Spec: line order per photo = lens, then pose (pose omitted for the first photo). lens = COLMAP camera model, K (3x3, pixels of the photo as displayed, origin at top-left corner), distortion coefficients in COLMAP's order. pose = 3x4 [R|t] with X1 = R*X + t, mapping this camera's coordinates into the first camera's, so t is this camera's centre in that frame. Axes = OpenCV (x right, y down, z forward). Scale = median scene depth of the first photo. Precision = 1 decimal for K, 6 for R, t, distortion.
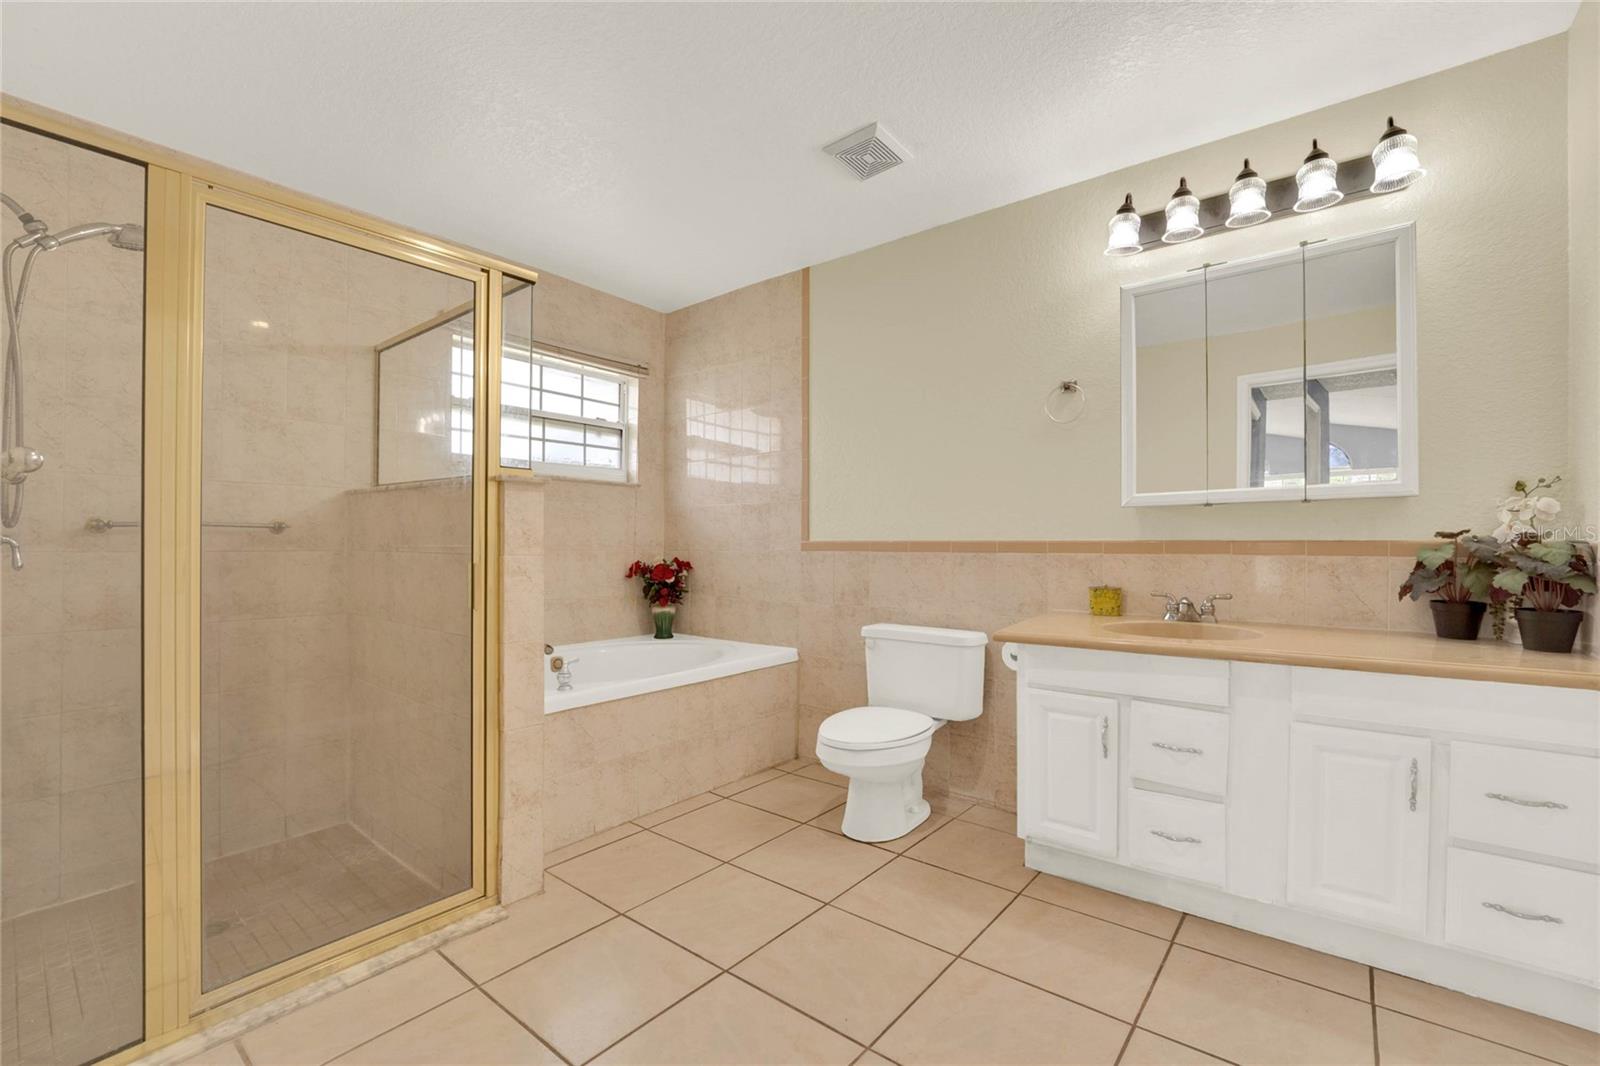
lens RADIAL K [[682.7, 0, 786.6], [0, 682.7, 540.4], [0, 0, 1]] dist [0.002824, 0.000165]
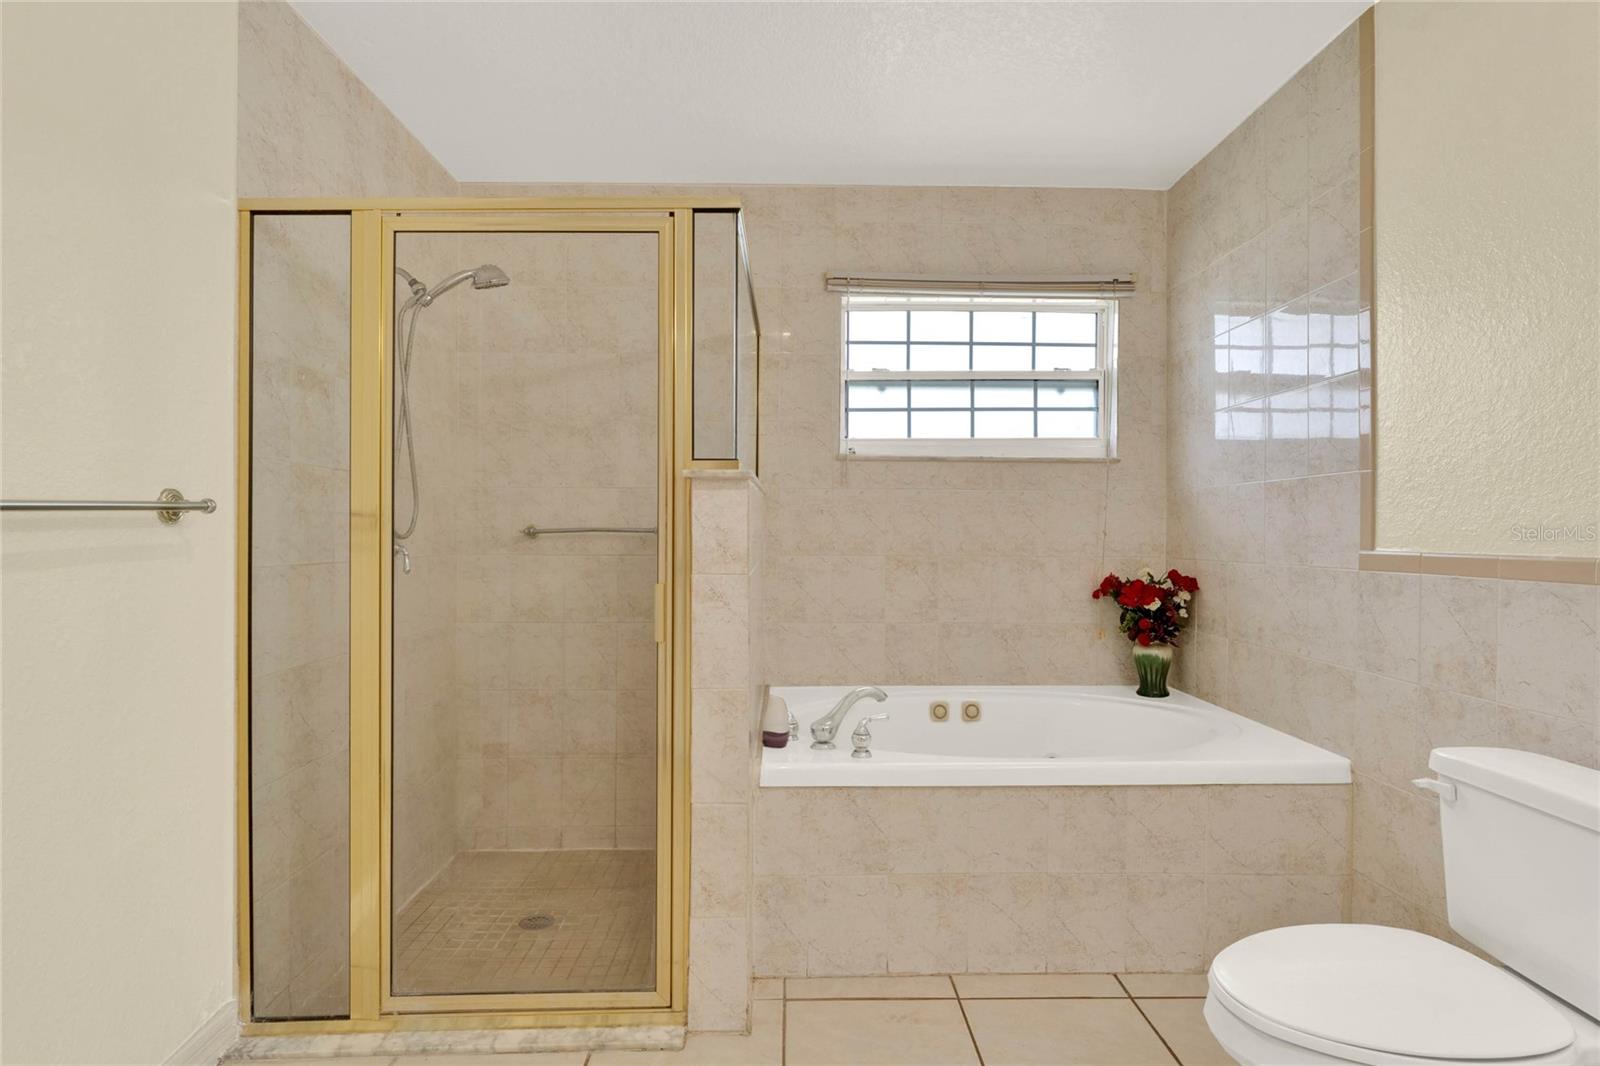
lens RADIAL K [[815.5, 0, 805.9], [0, 815.5, 527.4], [0, 0, 1]] dist [0.015154, 0.000439]
pose [[0.658782, -0.003555, -0.752326, 0.201735], [0.003171, 0.999993, -0.001948, -0.015649], [0.752327, -0.001103, 0.658788, 0.270324]]
